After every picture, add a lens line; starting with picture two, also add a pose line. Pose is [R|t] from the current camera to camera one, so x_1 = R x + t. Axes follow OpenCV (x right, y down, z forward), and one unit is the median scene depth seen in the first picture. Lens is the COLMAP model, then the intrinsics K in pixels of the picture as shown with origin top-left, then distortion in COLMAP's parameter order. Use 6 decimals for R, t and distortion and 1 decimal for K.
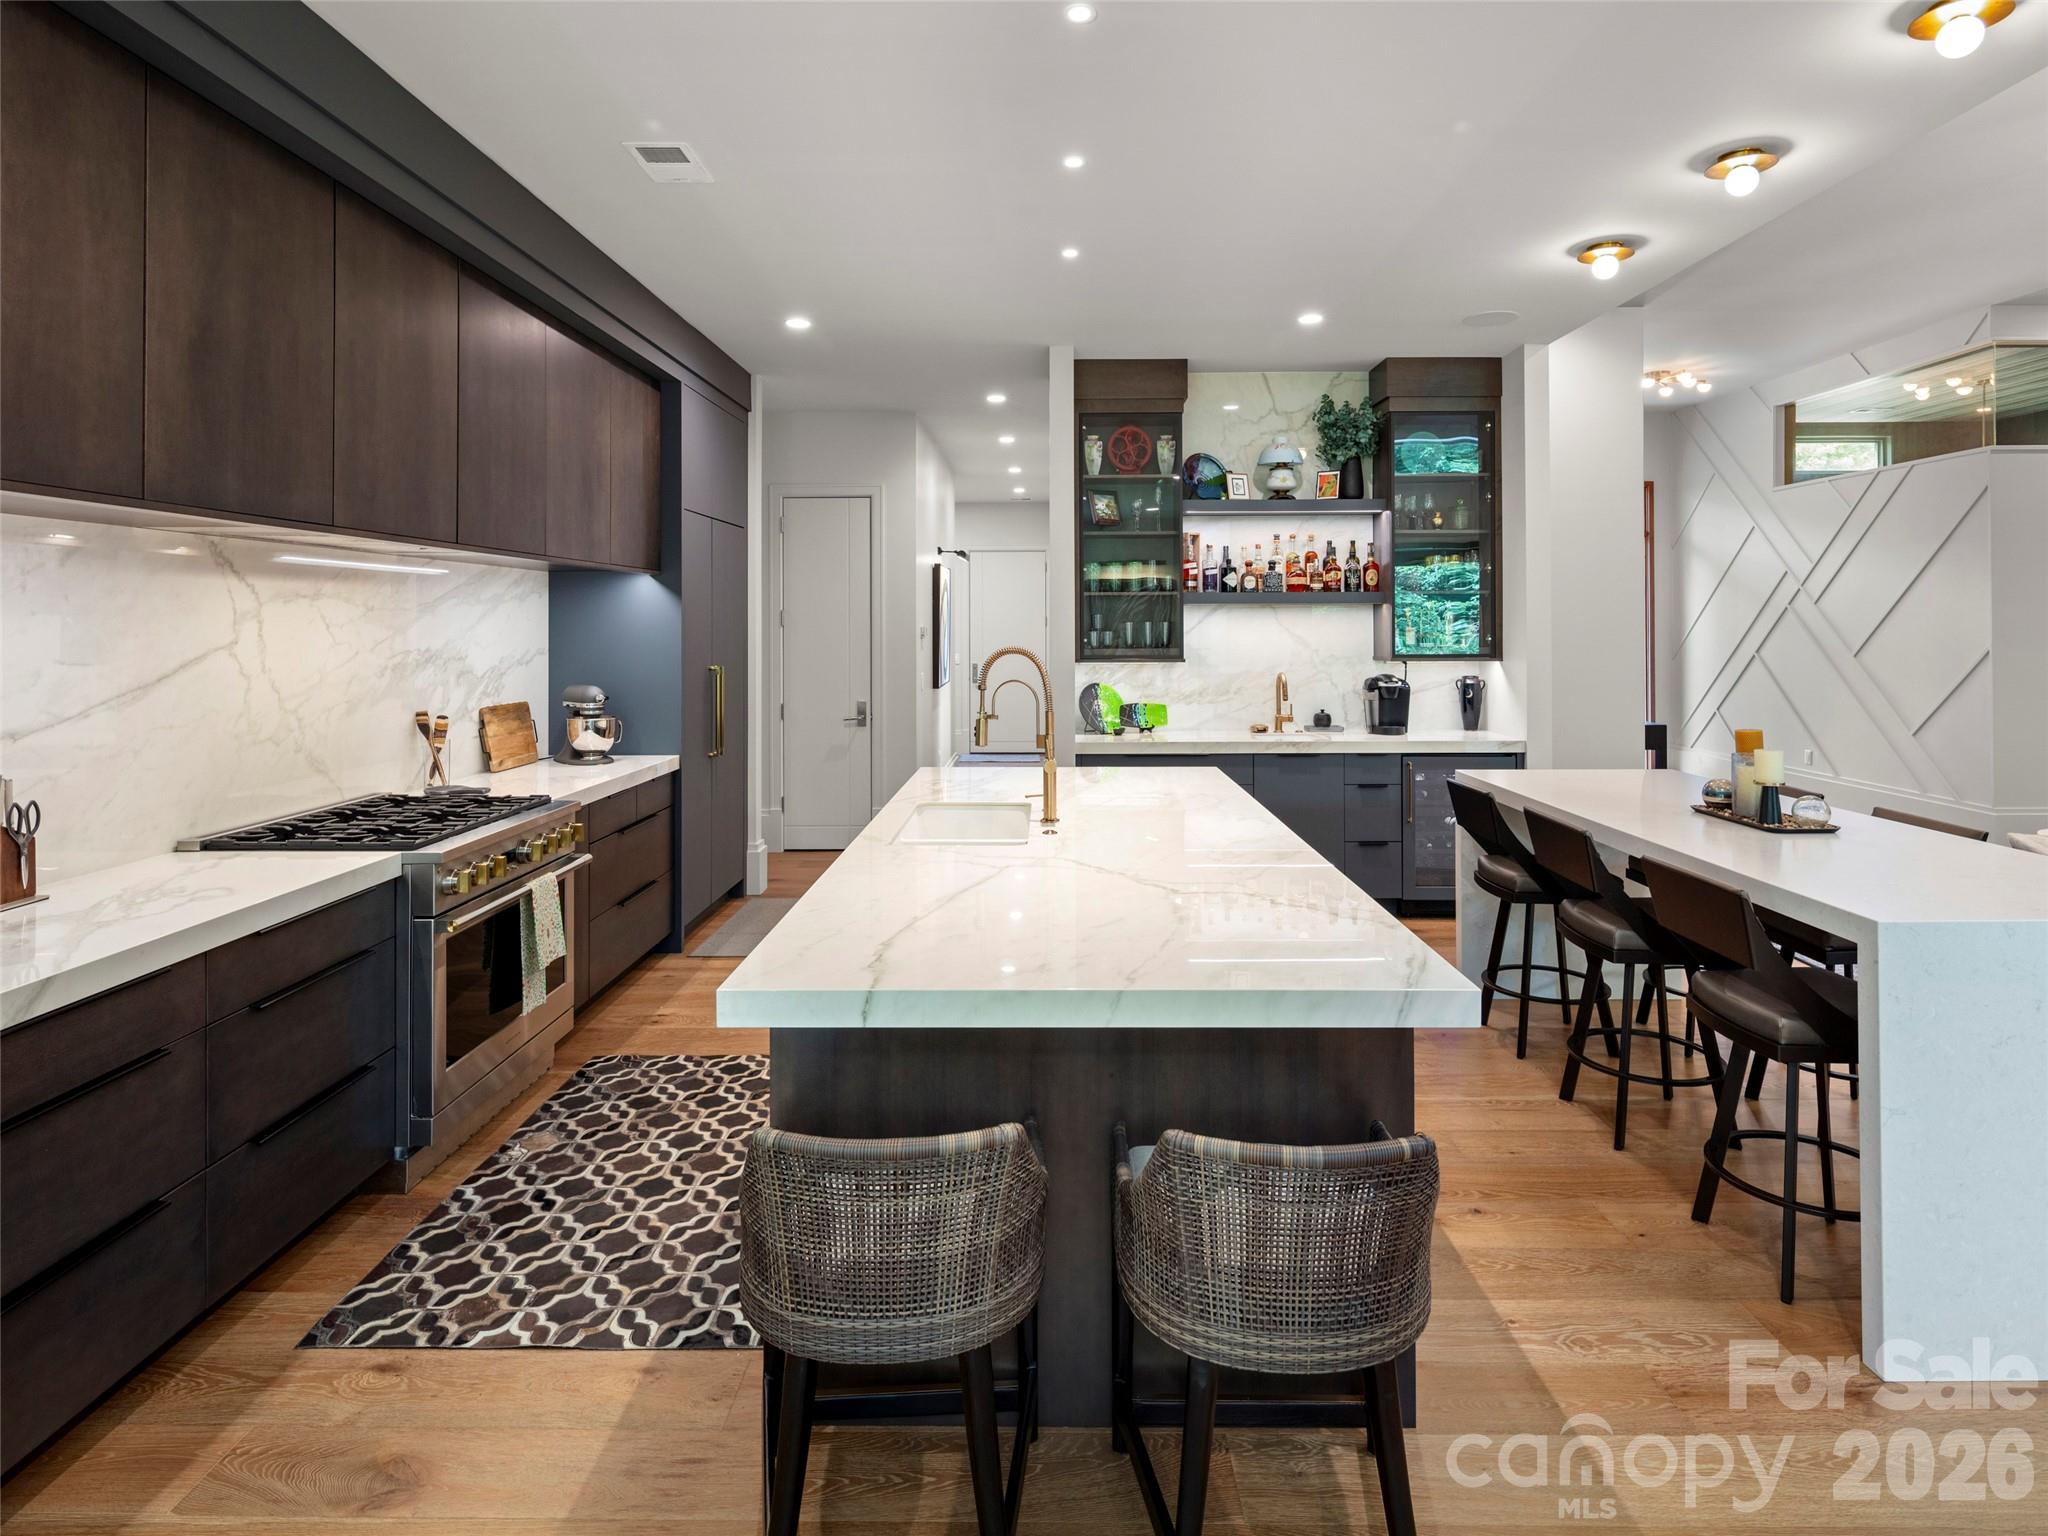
lens RADIAL K [[1127.5, 0, 1046.9], [0, 1127.5, 615.9], [0, 0, 1]] dist [0.012521, -0.006658]
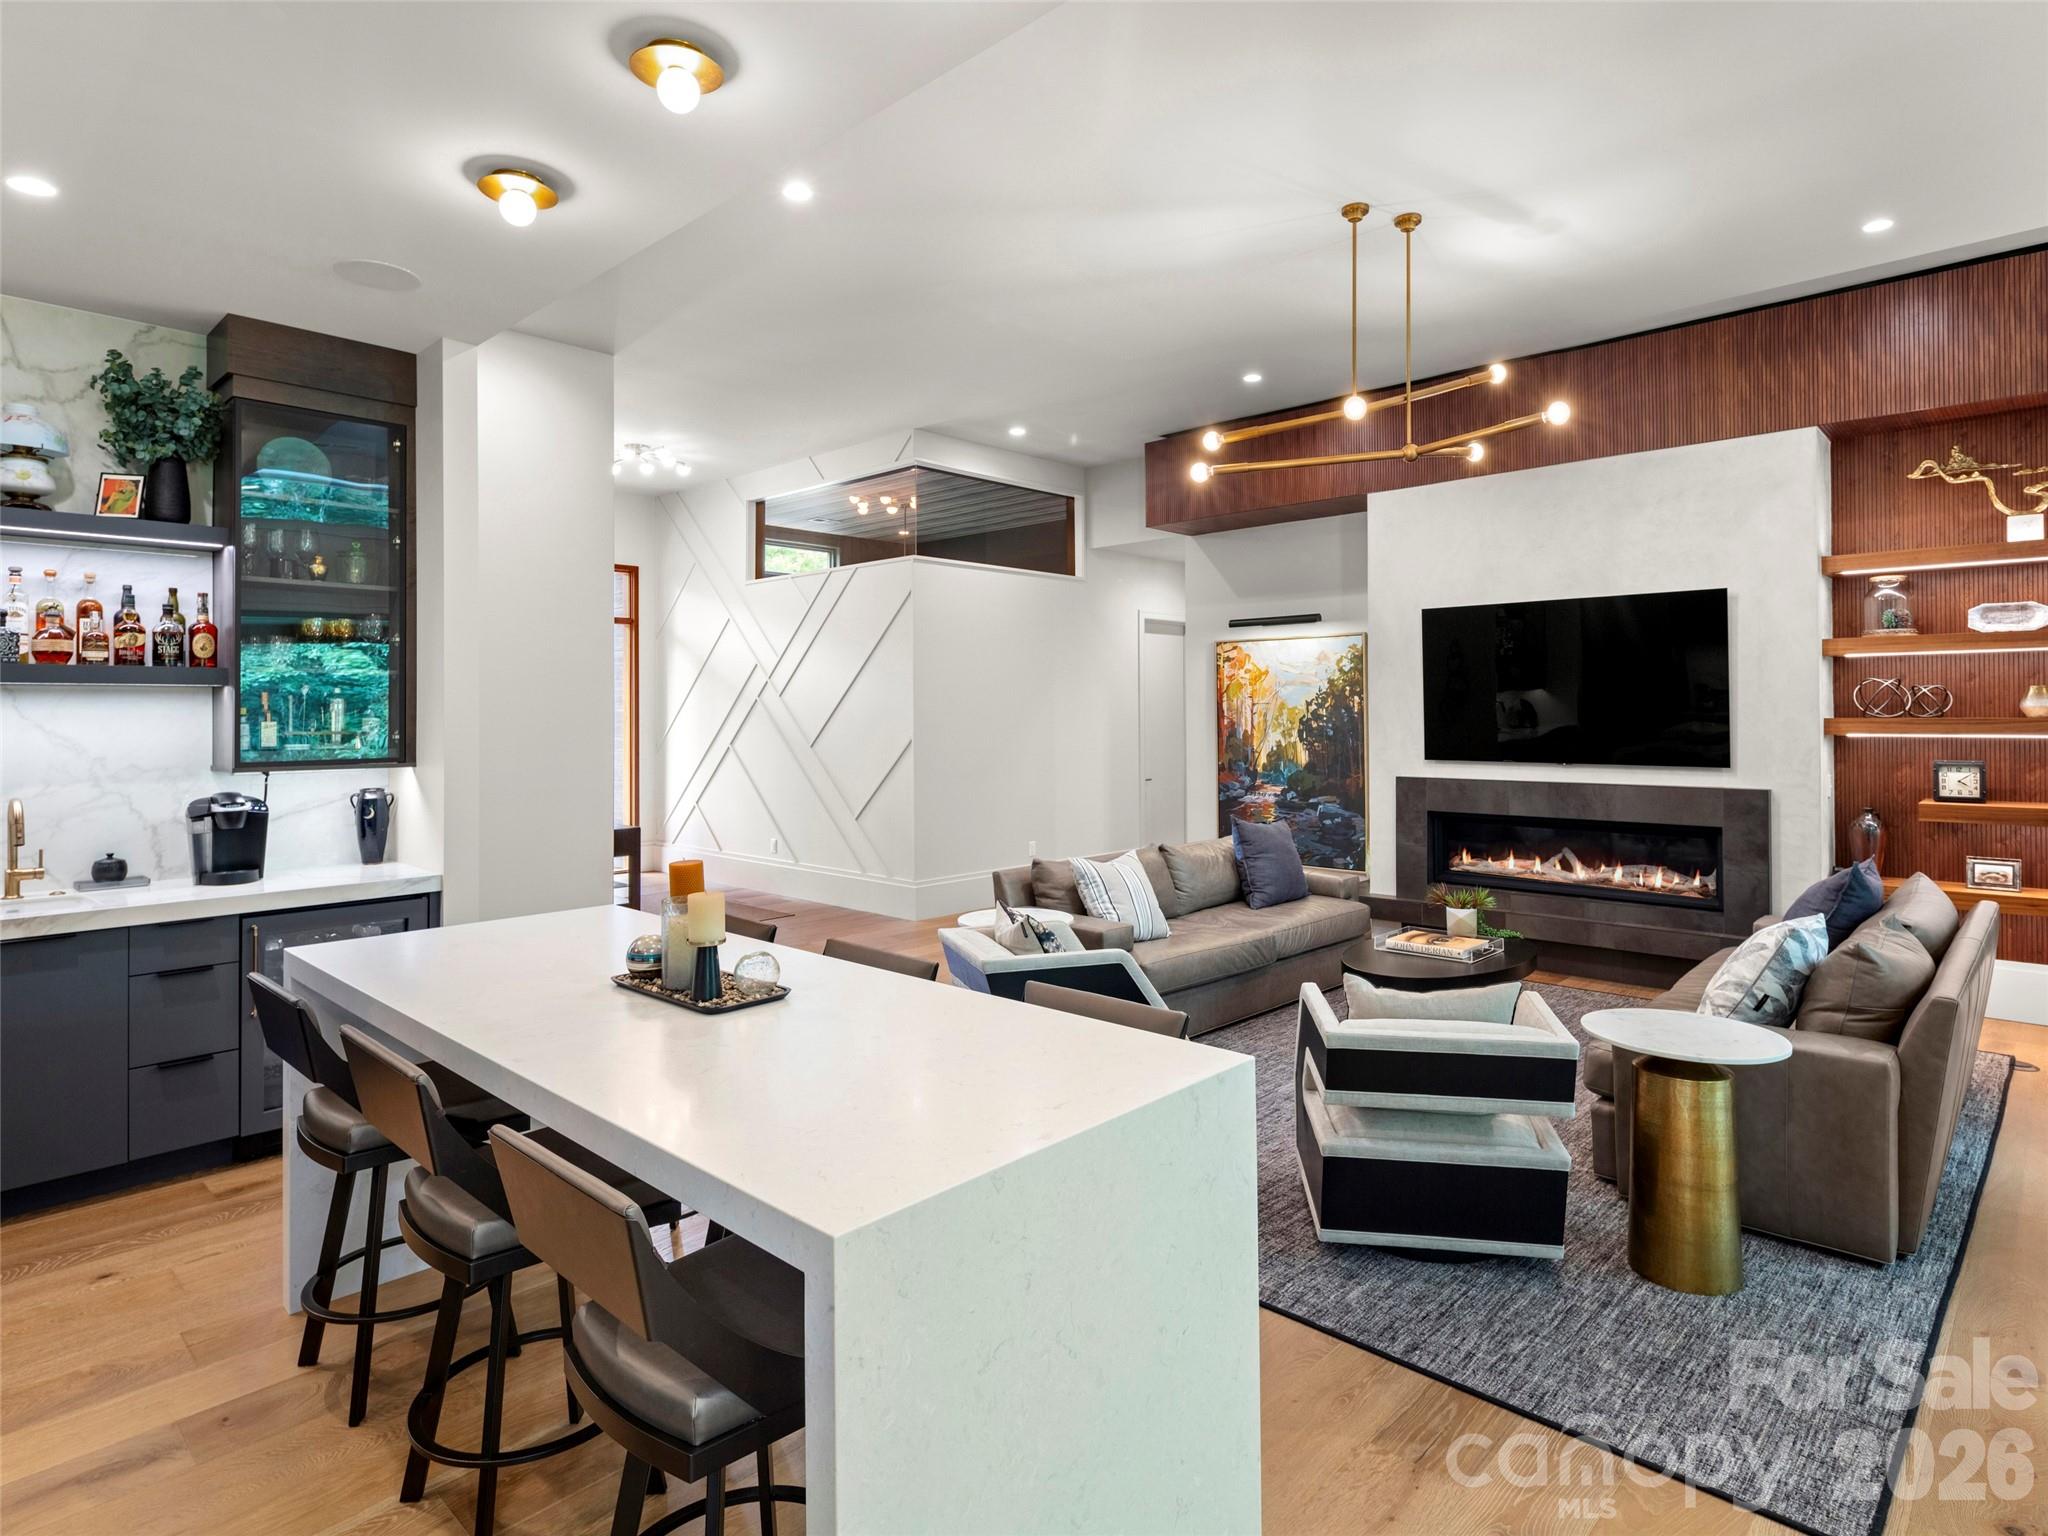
lens RADIAL K [[1127.5, 0, 1012.5], [0, 1127.5, 702.9], [0, 0, 1]] dist [0.012521, -0.006658]
pose [[0.700665, 0.007085, 0.713455, 0.149827], [-0.003327, 0.999972, -0.006663, 0.001915], [-0.713482, 0.002295, 0.700669, 0.207092]]
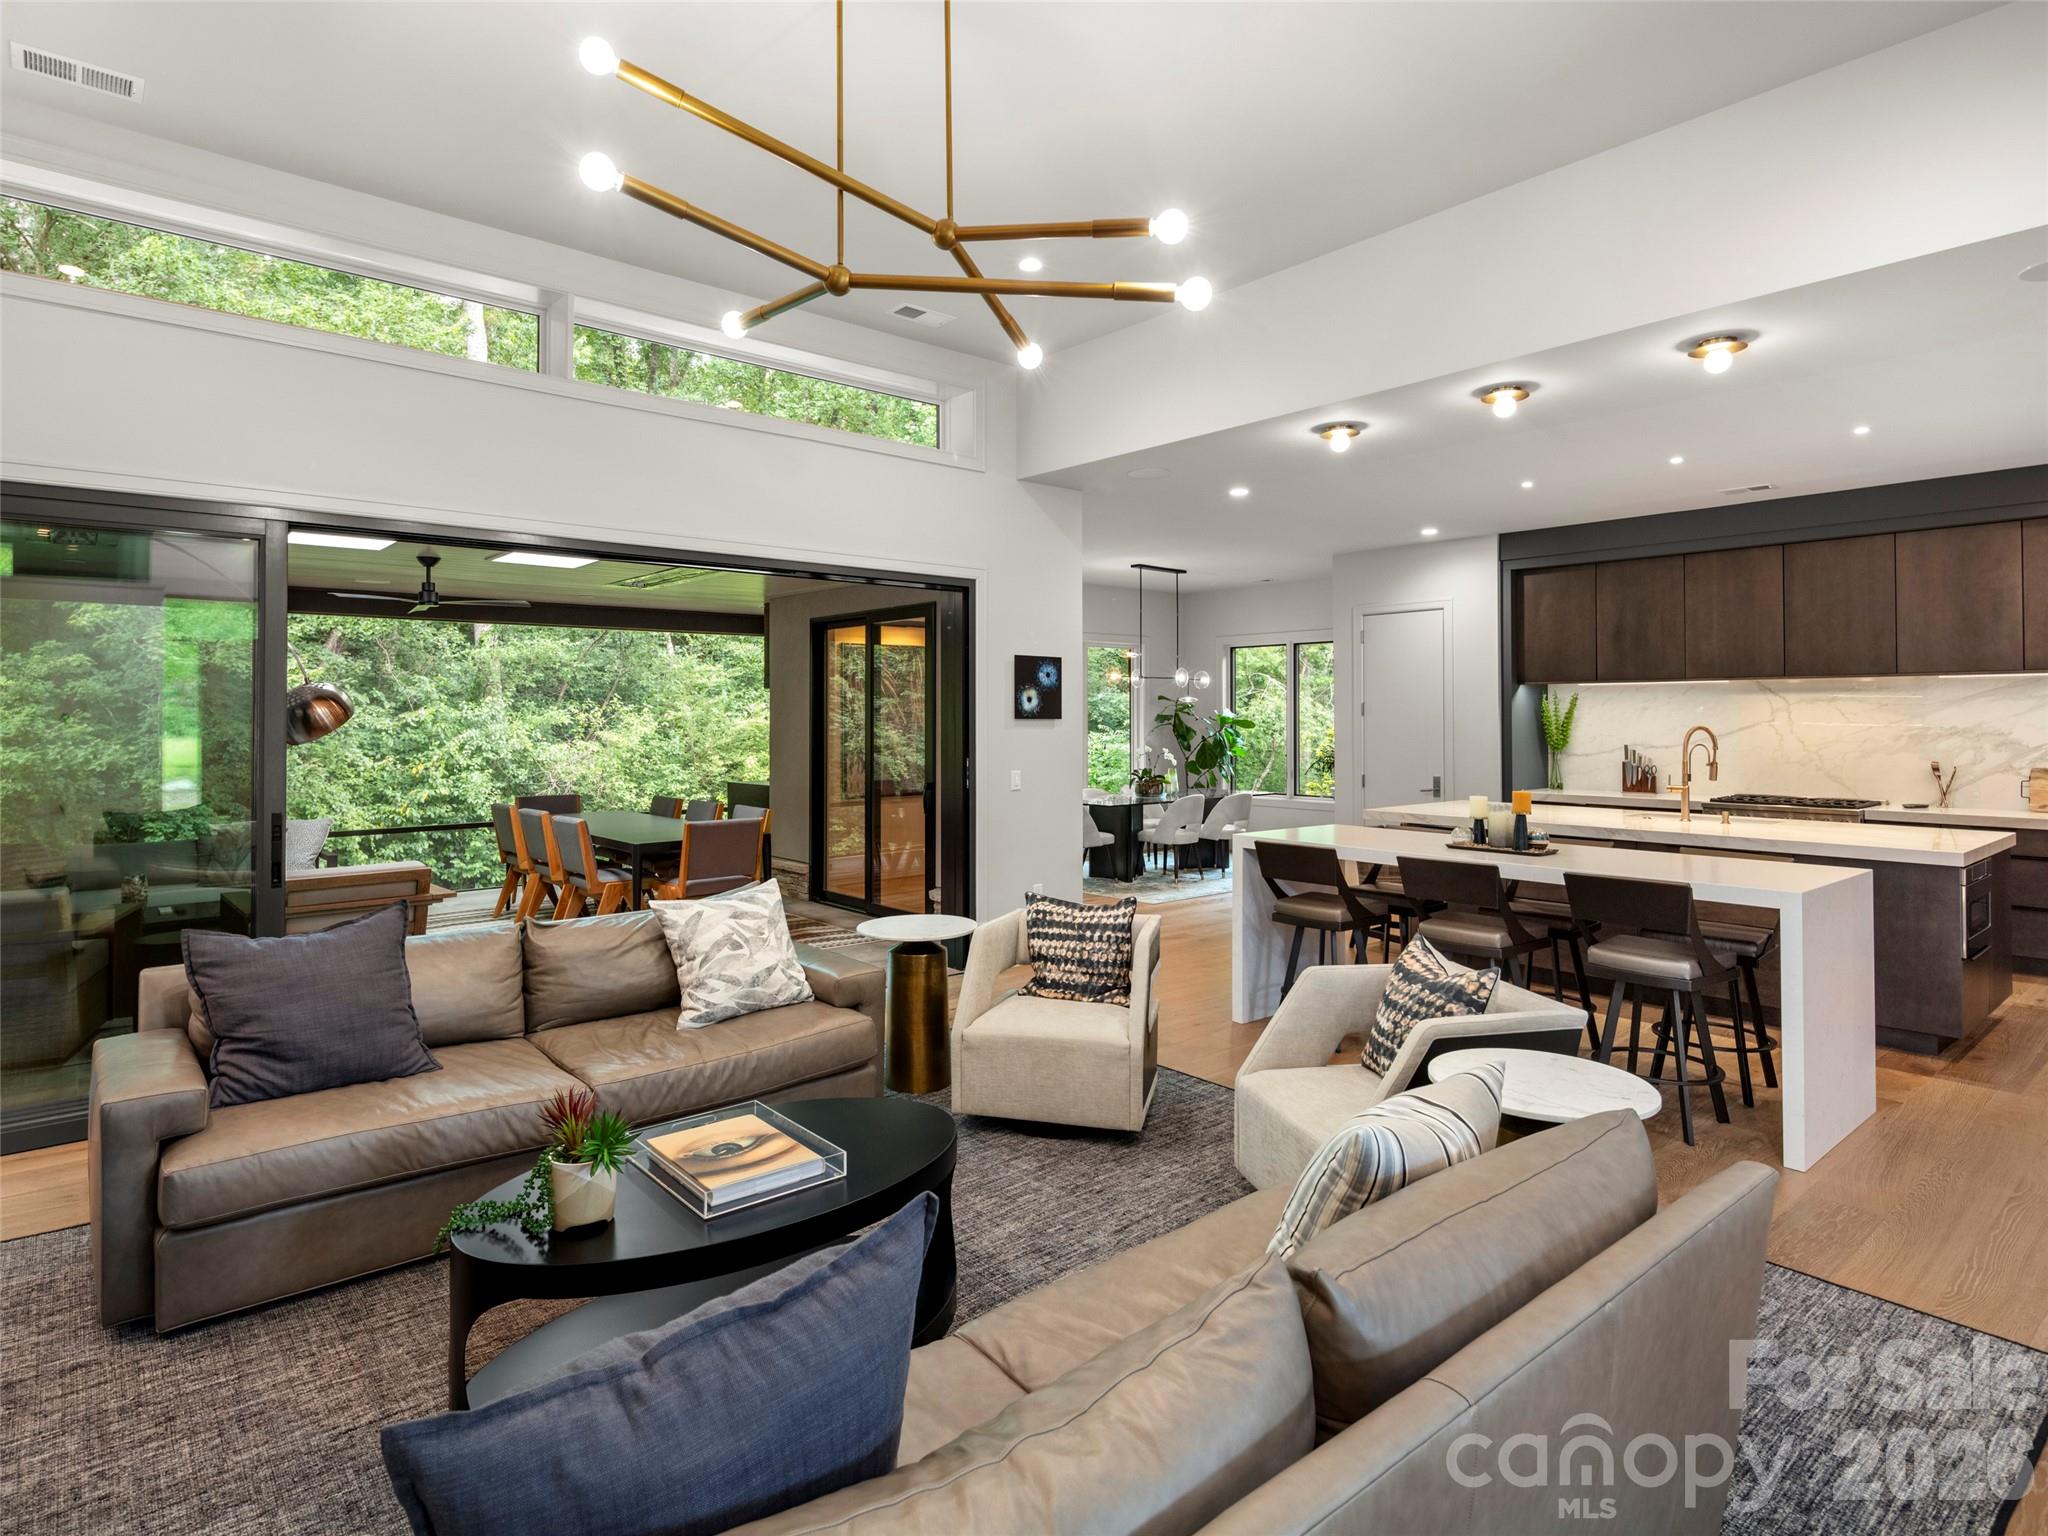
lens RADIAL K [[1127.5, 0, 987.5], [0, 1127.5, 690.3], [0, 0, 1]] dist [0.012521, -0.006658]
pose [[-0.768632, -0.012491, -0.639569, 1.160507], [0.007782, 0.999553, -0.028875, 0.007978], [0.639644, -0.027172, -0.768191, 0.955138]]
